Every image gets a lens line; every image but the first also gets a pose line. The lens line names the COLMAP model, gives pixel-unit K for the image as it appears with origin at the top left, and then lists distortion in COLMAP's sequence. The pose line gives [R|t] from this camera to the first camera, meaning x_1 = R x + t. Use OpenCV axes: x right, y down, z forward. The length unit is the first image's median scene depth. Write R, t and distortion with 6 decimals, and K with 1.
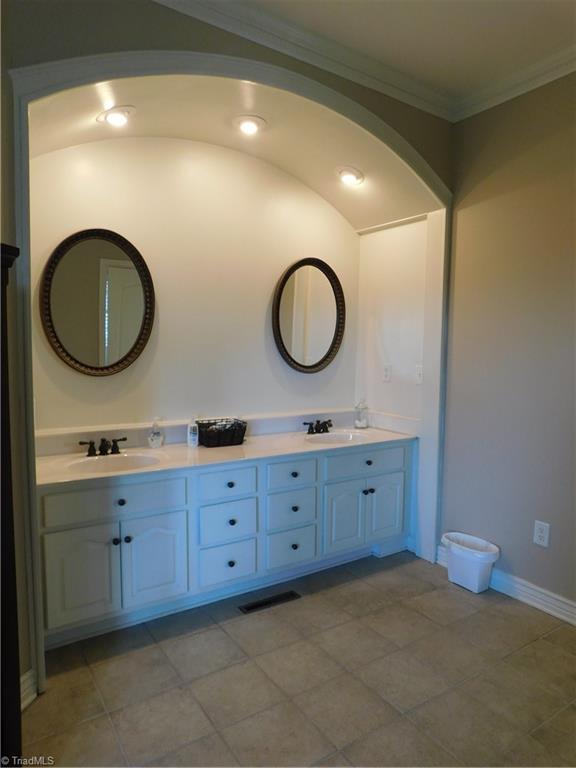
lens RADIAL K [[508.4, 0, 288.0], [0, 508.4, 384.0], [0, 0, 1]] dist [-0.052761, 0.035659]
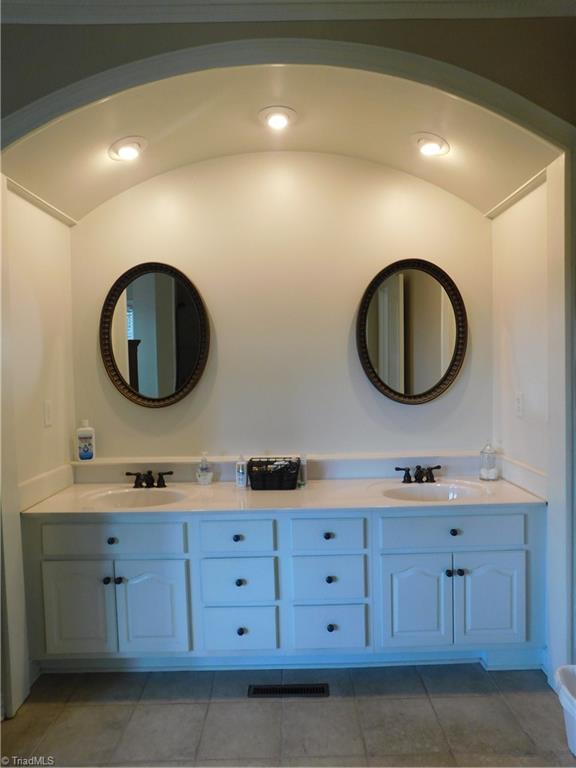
lens RADIAL K [[508.4, 0, 288.0], [0, 508.4, 384.0], [0, 0, 1]] dist [-0.052761, 0.035659]
pose [[0.832341, -0.013681, -0.554095, 0.389747], [-0.009589, 0.999190, -0.039075, -0.025118], [0.554181, 0.037837, 0.831536, 0.295250]]
